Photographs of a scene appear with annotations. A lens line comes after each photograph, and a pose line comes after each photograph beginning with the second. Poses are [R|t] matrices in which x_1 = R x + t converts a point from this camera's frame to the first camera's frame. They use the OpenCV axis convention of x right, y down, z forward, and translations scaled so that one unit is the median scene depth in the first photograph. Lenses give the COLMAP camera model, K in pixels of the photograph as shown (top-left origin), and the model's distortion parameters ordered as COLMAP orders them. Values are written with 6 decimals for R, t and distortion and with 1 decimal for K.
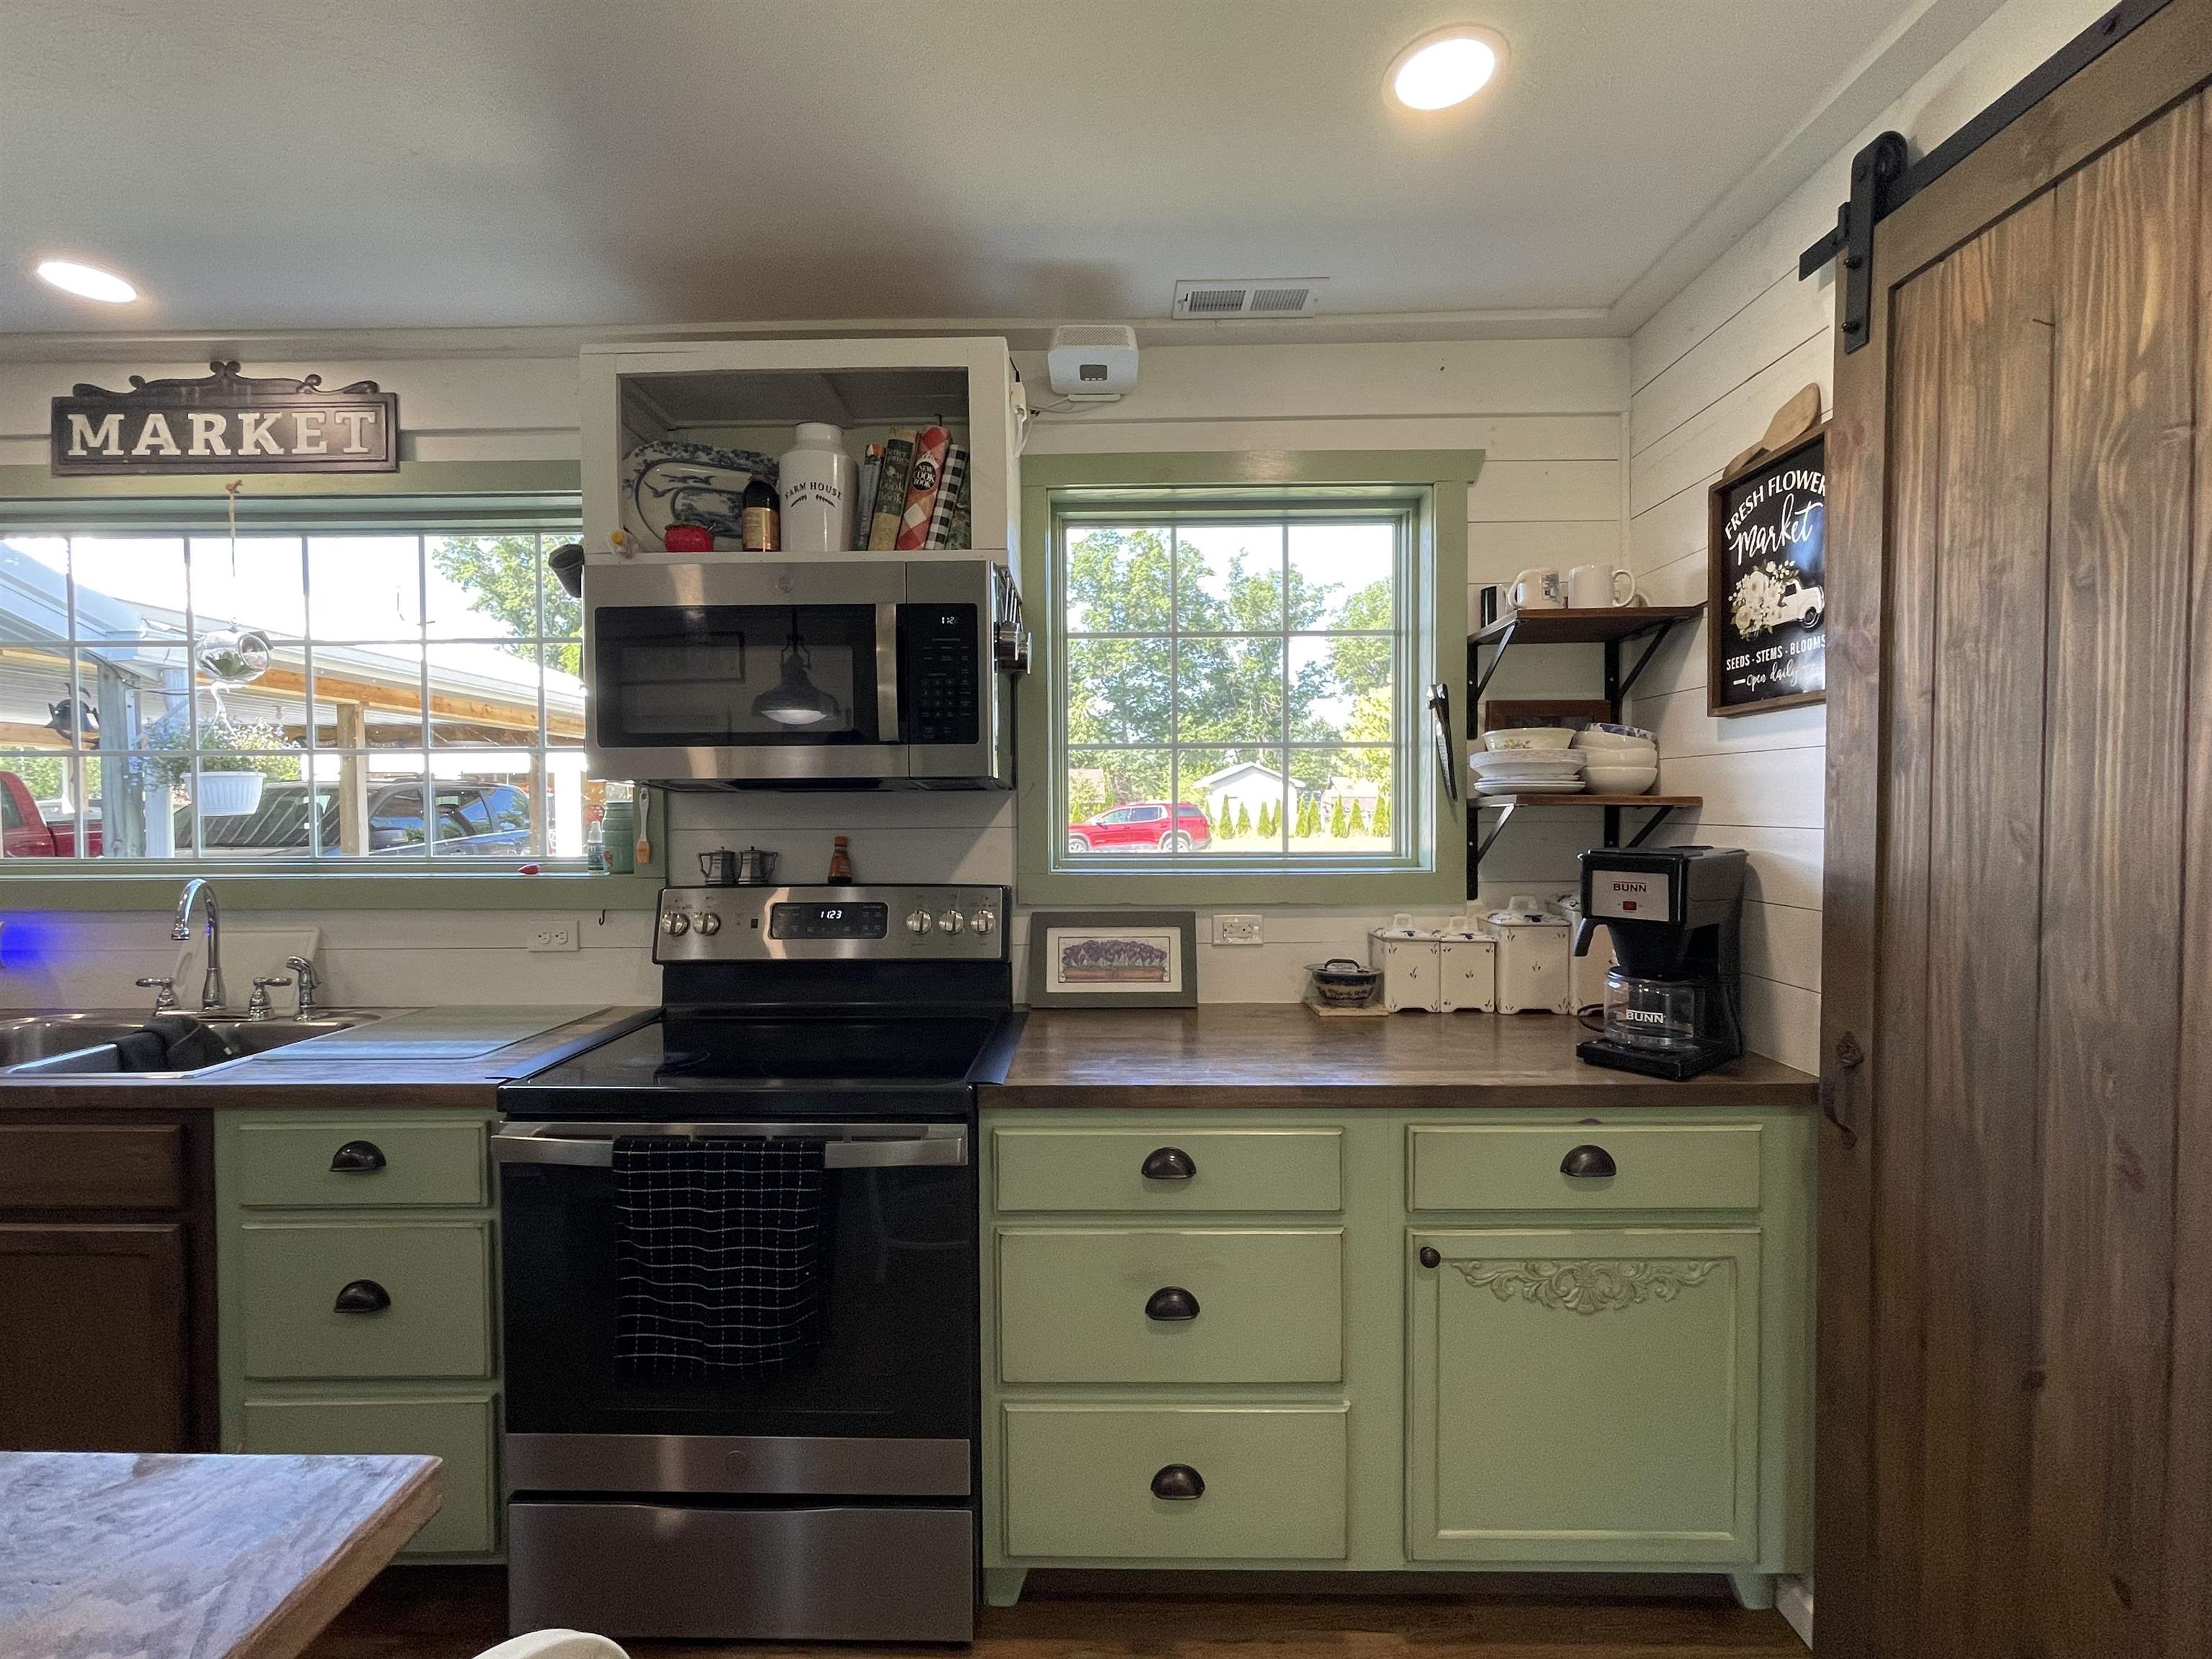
lens RADIAL K [[984.8, 0, 1105.9], [0, 984.8, 833.4], [0, 0, 1]] dist [-0.005389, 0.000932]
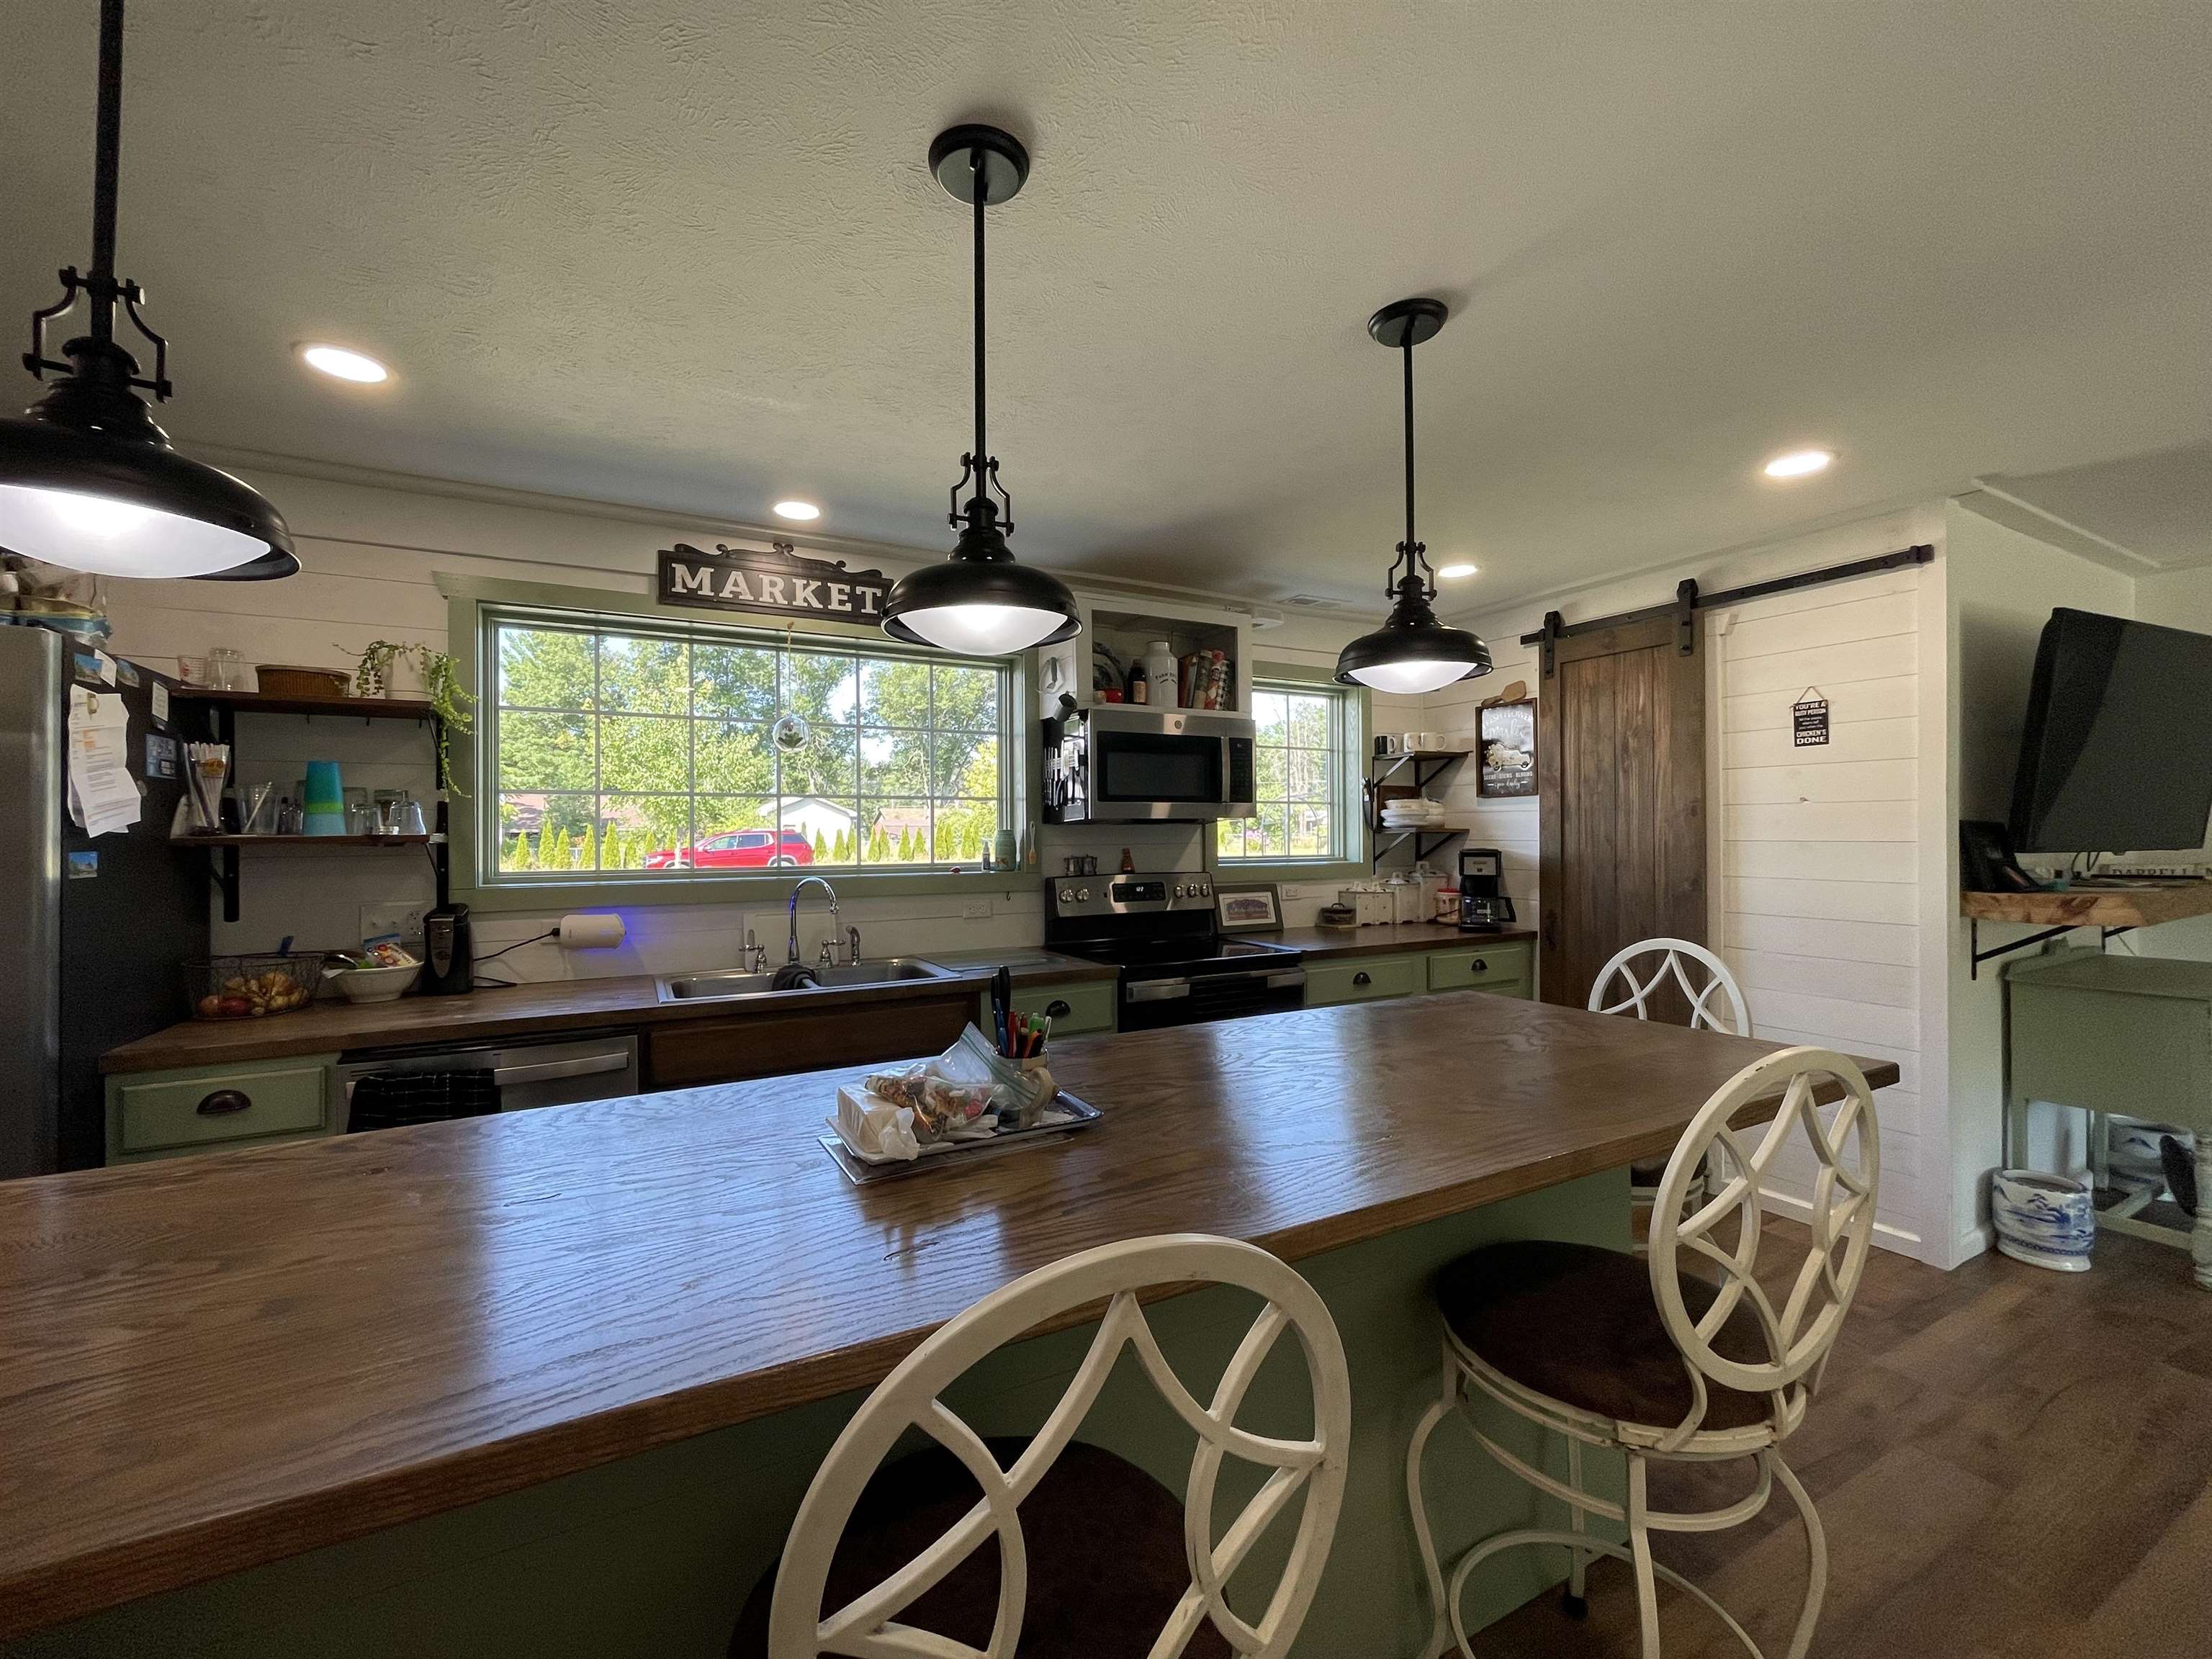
lens RADIAL K [[890.7, 0, 1102.9], [0, 890.7, 832.3], [0, 0, 1]] dist [0.000499, -0.000054]
pose [[0.875736, 0.001653, 0.482787, -1.177865], [0.012522, 0.999580, -0.026136, 0.017153], [-0.482628, 0.028934, 0.875348, -0.479249]]
